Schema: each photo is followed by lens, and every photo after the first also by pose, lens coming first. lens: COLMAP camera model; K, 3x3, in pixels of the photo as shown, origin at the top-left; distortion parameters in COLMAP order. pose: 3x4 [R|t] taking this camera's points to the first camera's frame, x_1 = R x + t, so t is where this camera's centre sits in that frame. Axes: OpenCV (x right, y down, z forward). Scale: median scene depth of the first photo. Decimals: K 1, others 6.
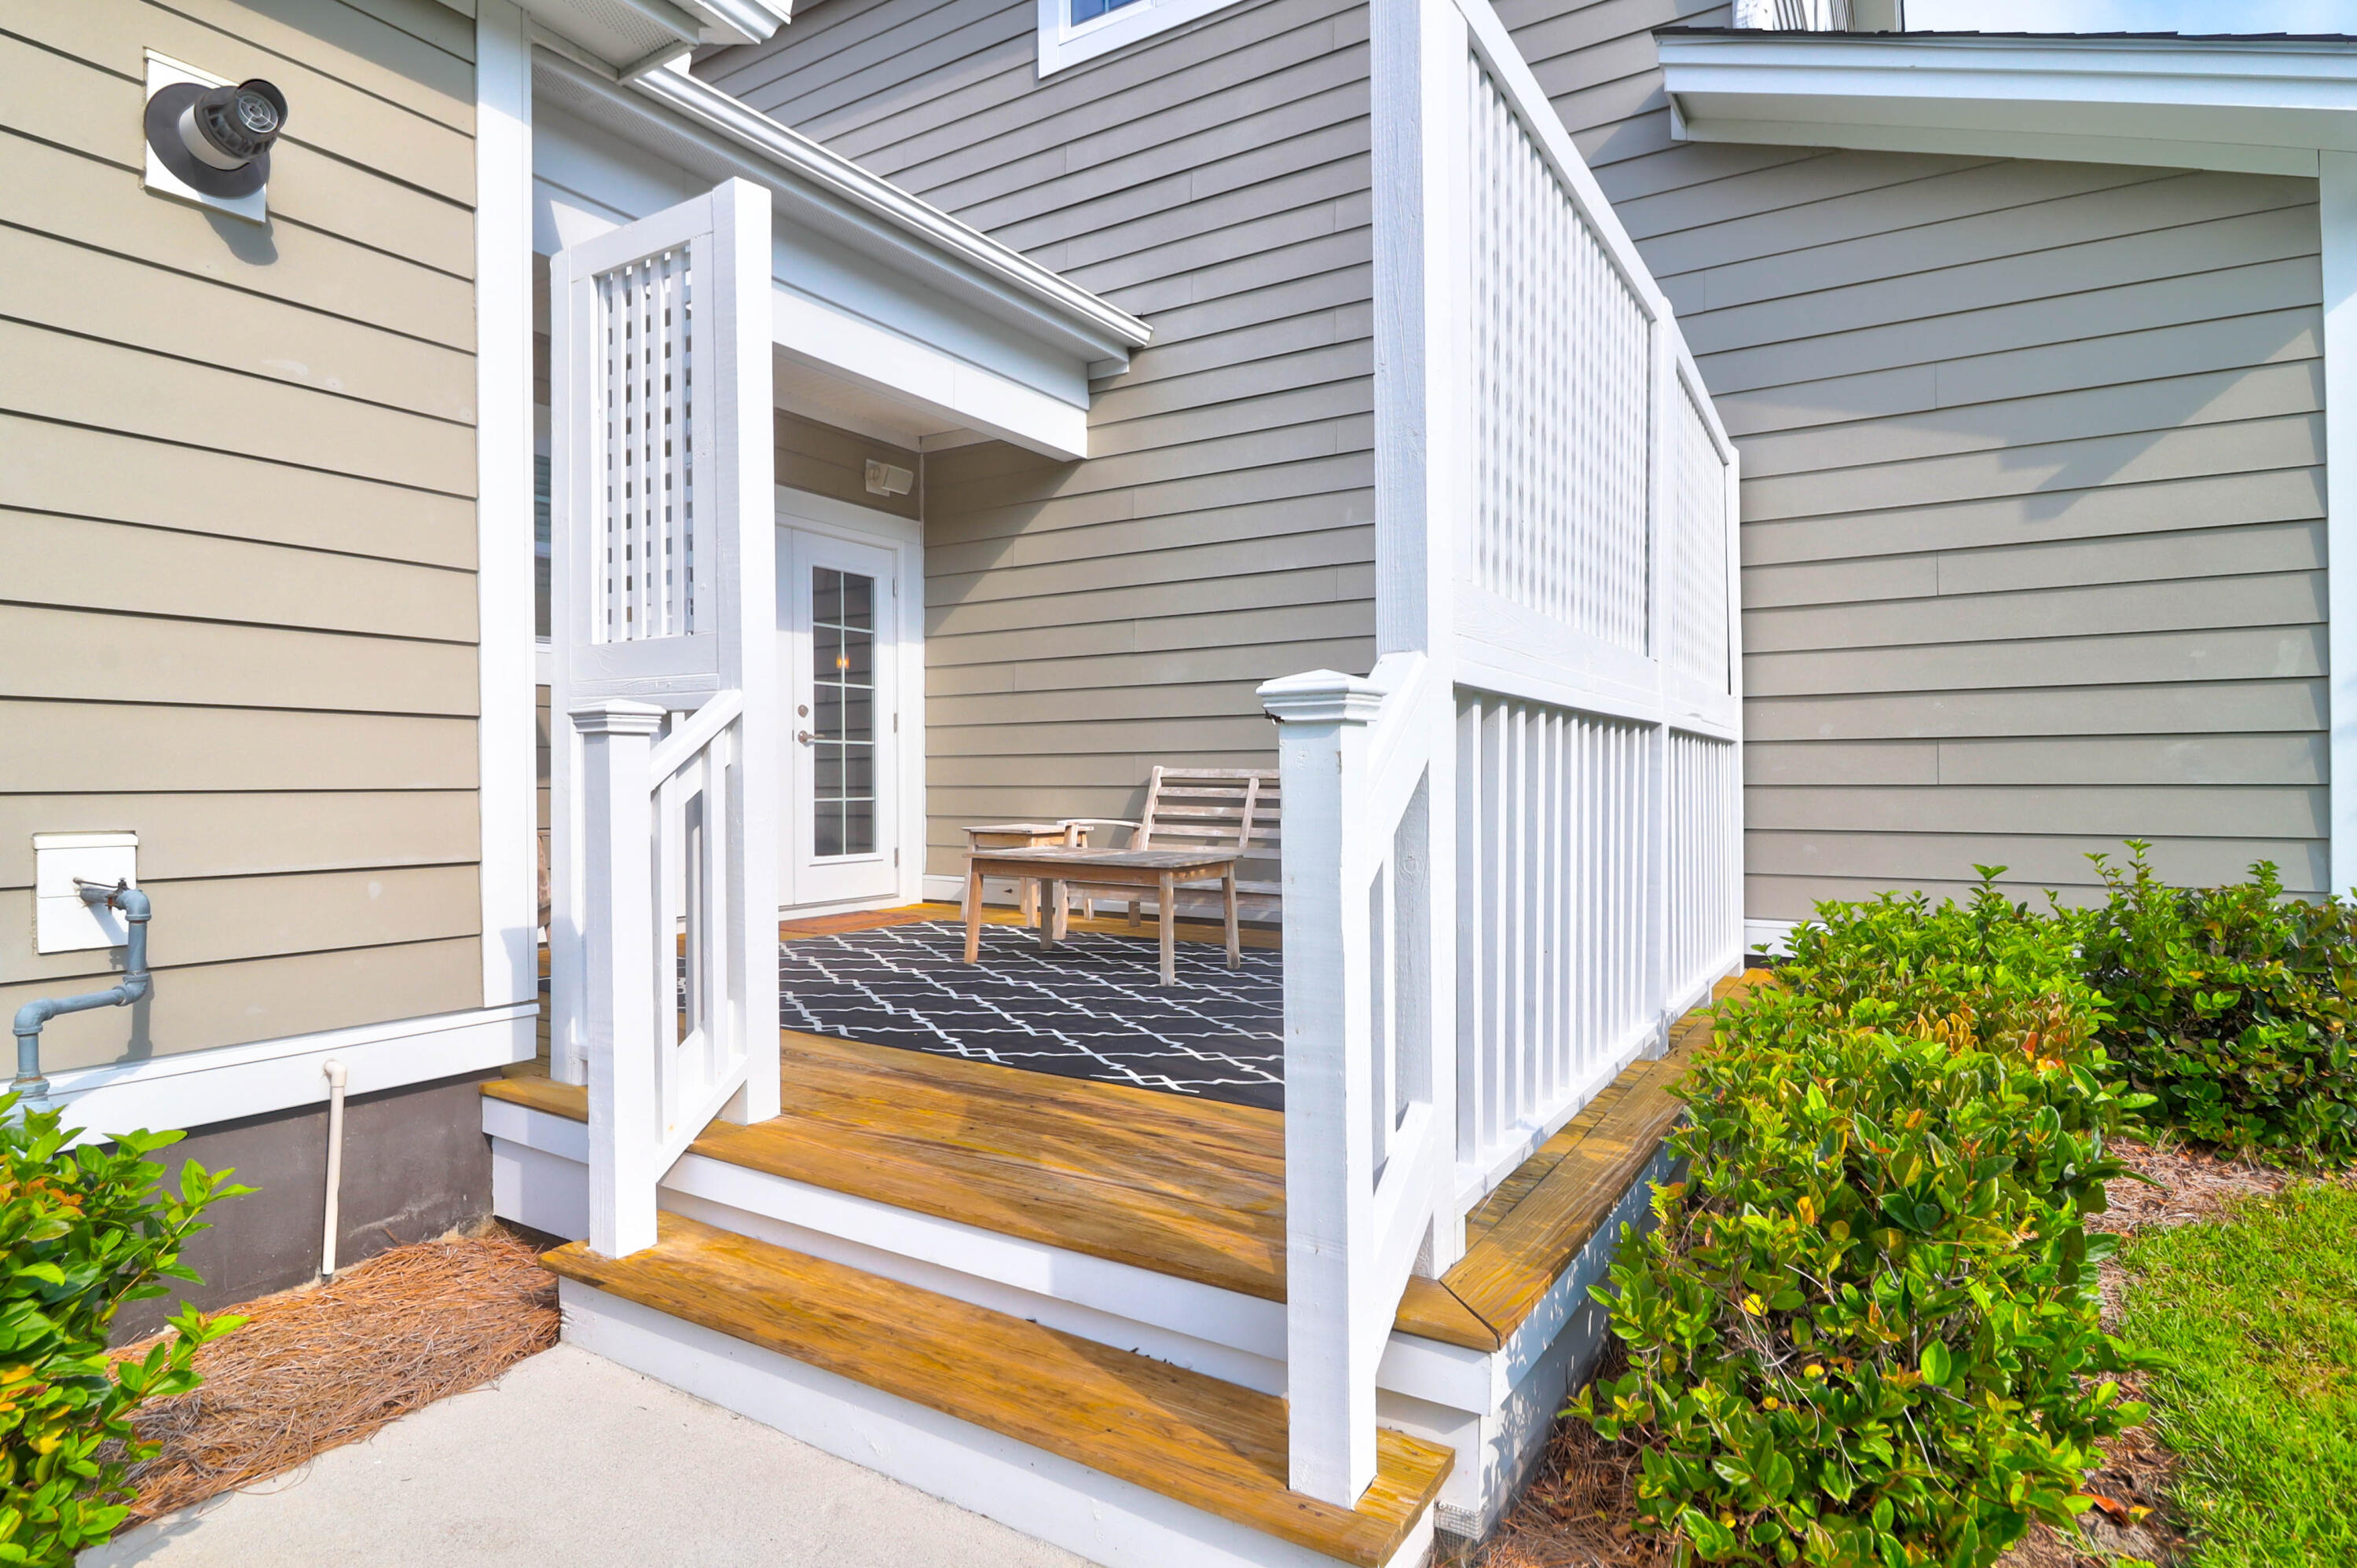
lens RADIAL K [[1249.4, 0, 1178.5], [0, 1249.4, 784.0], [0, 0, 1]] dist [-0.000793, -0.000107]
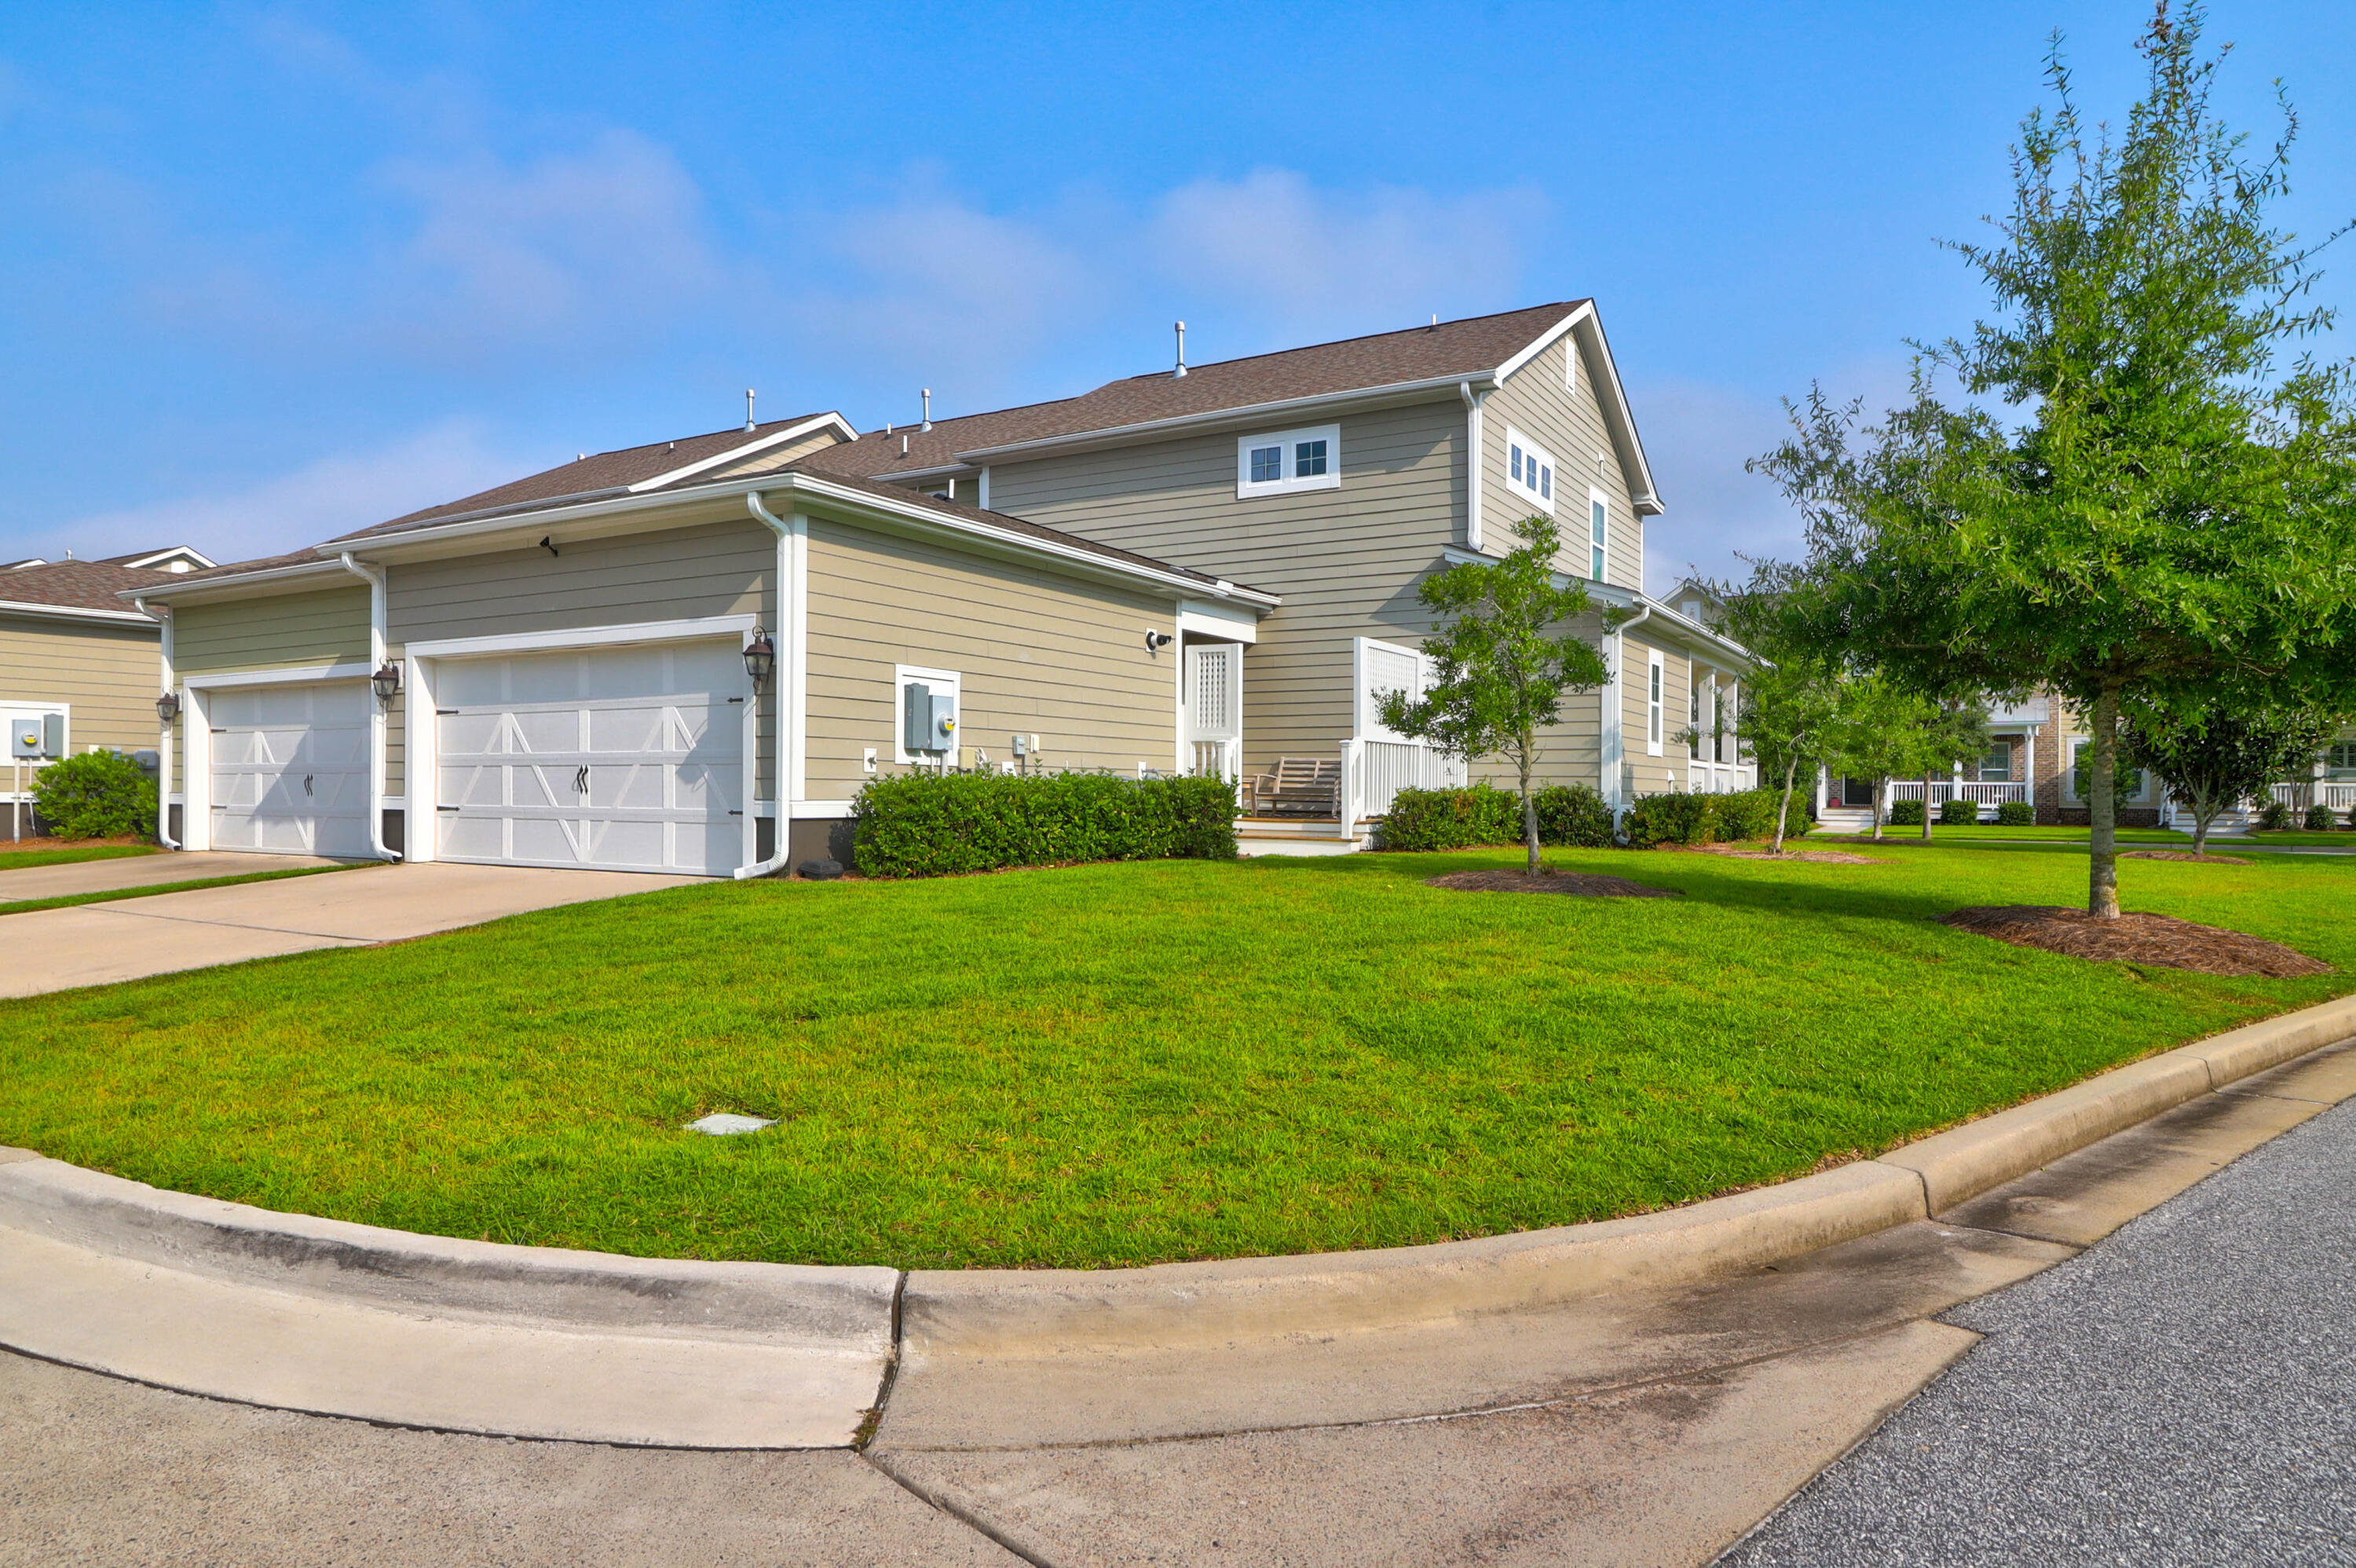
lens RADIAL K [[1478.4, 0, 1178.0], [0, 1478.4, 784.0], [0, 0, 1]] dist [-0.003245, -0.000534]
pose [[0.999752, 0.013456, 0.017746, -0.310822], [-0.013251, 0.999844, -0.011668, 0.089430], [-0.017901, 0.011430, 0.999774, -2.327525]]
